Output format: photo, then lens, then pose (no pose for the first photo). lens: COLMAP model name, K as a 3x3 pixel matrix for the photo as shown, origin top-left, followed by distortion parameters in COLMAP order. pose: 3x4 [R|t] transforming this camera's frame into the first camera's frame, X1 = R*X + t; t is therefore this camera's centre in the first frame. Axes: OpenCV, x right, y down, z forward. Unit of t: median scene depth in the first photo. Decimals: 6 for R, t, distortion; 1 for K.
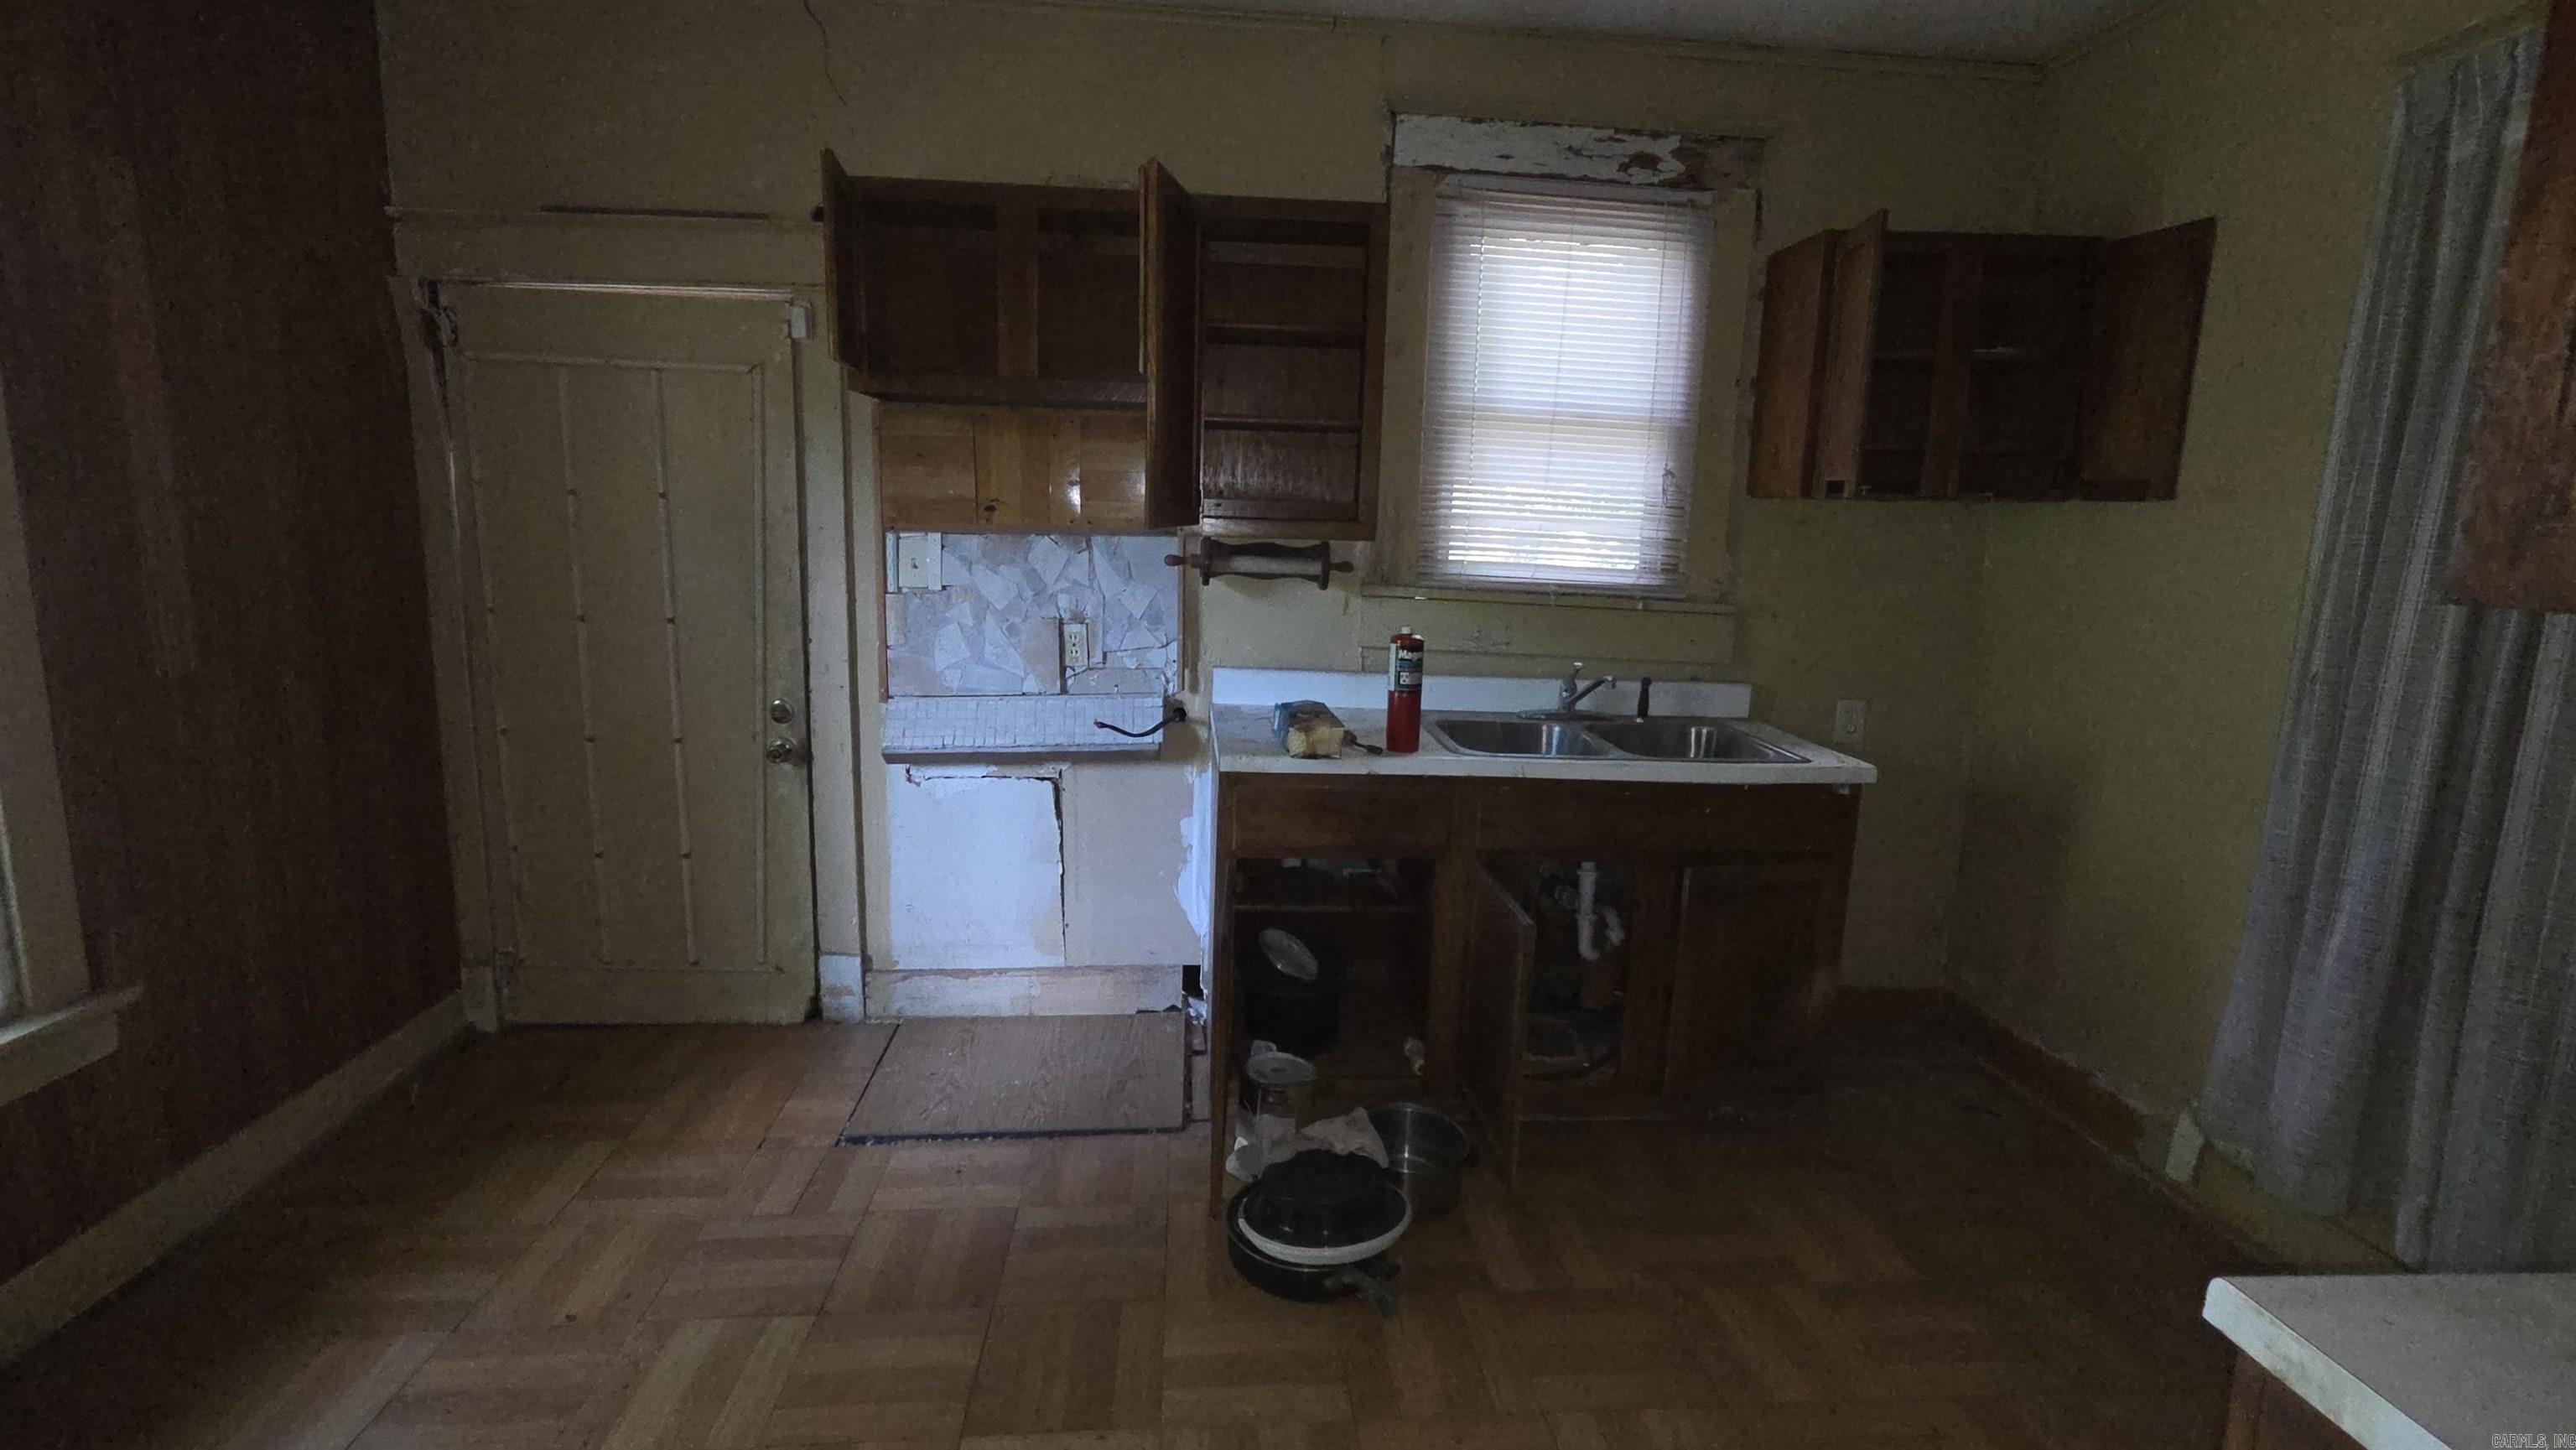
lens RADIAL K [[1178.2, 0, 1286.1], [0, 1178.2, 712.6], [0, 0, 1]] dist [0.003438, 0.000047]
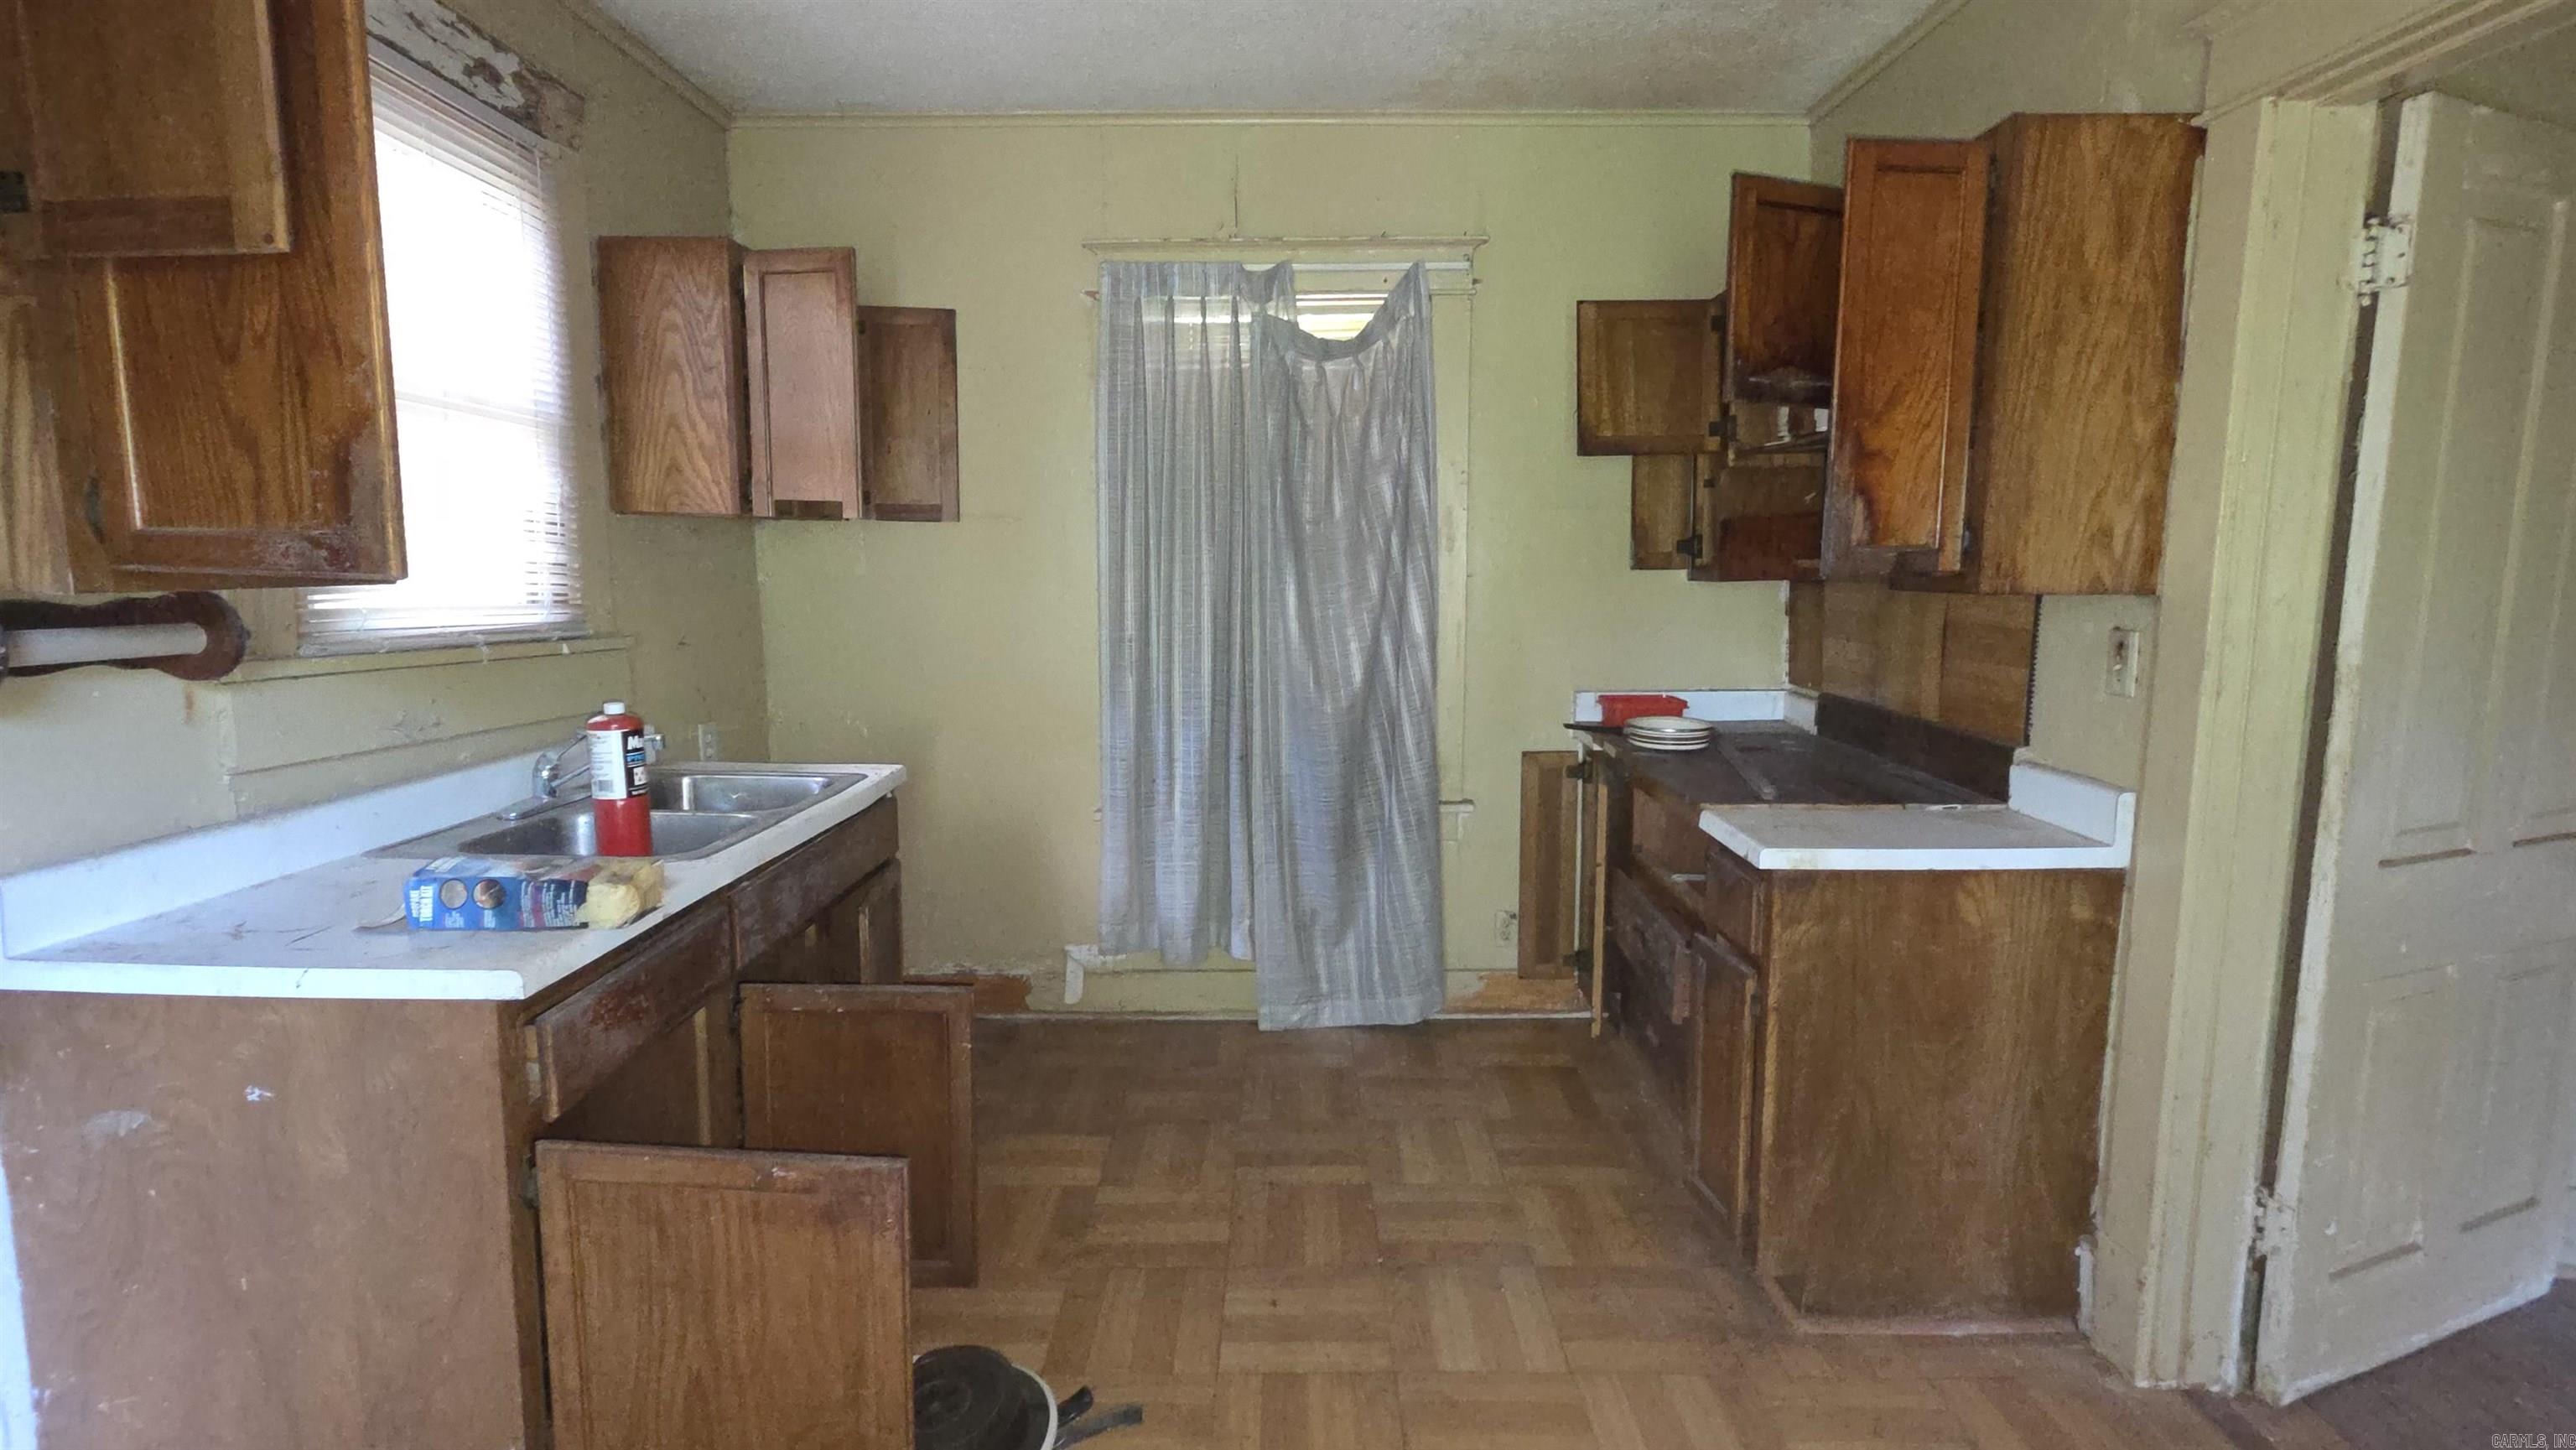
lens RADIAL K [[1178.2, 0, 1286.1], [0, 1178.2, 712.6], [0, 0, 1]] dist [0.003438, 0.000047]
pose [[0.074941, -0.158966, 0.984436, -0.478122], [0.158052, 0.976626, 0.145673, -0.093122], [-0.984583, 0.144676, 0.098314, 0.477148]]
